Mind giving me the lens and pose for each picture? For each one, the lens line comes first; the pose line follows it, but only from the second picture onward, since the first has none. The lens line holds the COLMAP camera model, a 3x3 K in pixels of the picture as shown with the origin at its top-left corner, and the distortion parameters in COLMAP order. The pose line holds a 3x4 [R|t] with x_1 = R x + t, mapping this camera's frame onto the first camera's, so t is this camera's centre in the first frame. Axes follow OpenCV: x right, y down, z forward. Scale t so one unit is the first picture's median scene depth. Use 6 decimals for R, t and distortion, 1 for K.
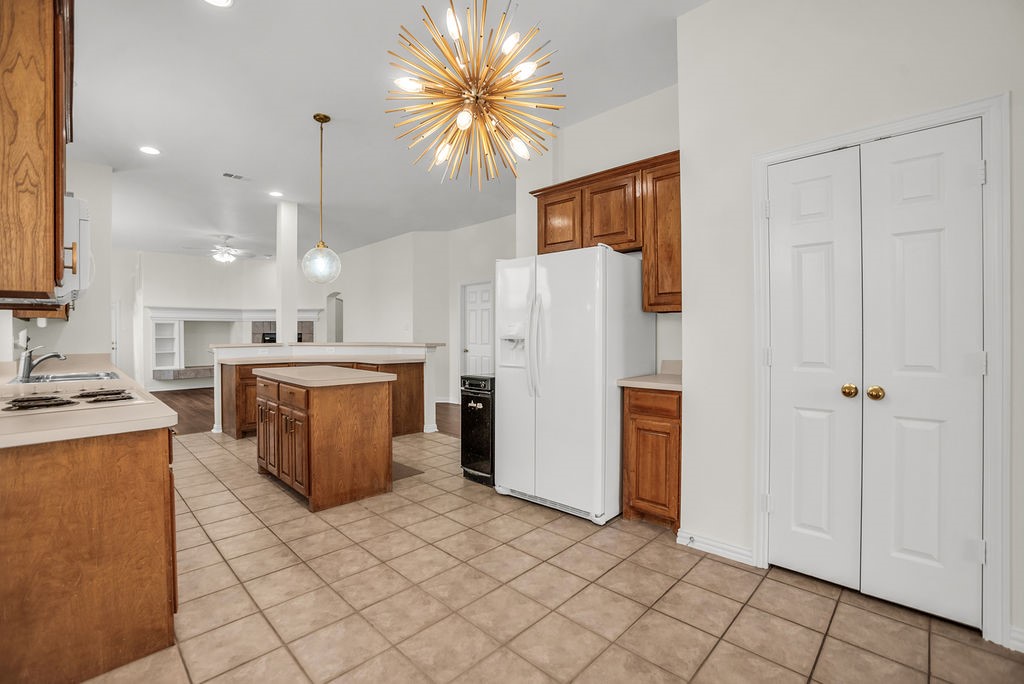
lens RADIAL K [[432.8, 0, 489.1], [0, 432.8, 336.6], [0, 0, 1]] dist [-0.026007, 0.000009]
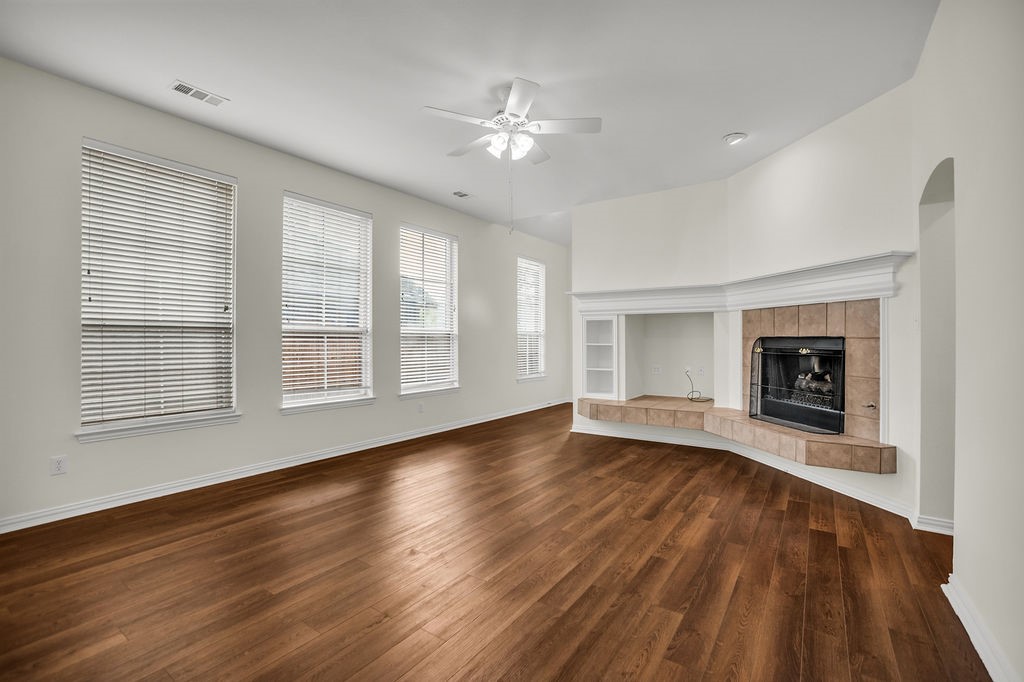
lens RADIAL K [[448.0, 0, 521.4], [0, 448.0, 337.2], [0, 0, 1]] dist [-0.054577, 0.014898]
pose [[0.215253, -0.001155, -0.976558, -0.179517], [-0.009372, 0.999951, -0.003248, -0.005001], [0.976513, 0.009852, 0.215231, 0.761563]]
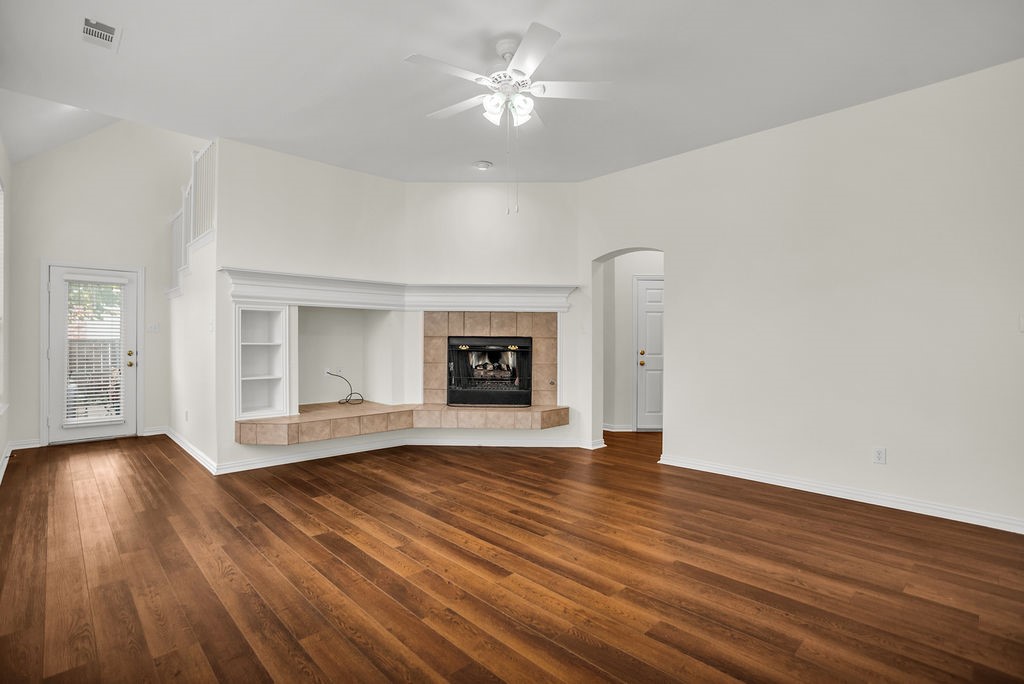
lens RADIAL K [[488.0, 0, 512.0], [0, 488.0, 342.0], [0, 0, 1]] dist [-0.060269, 0.000021]
pose [[0.999939, 0.010417, 0.003686, -0.509693], [-0.010402, 0.999938, -0.004049, -0.000396], [-0.003727, 0.004010, 0.999985, 0.517564]]
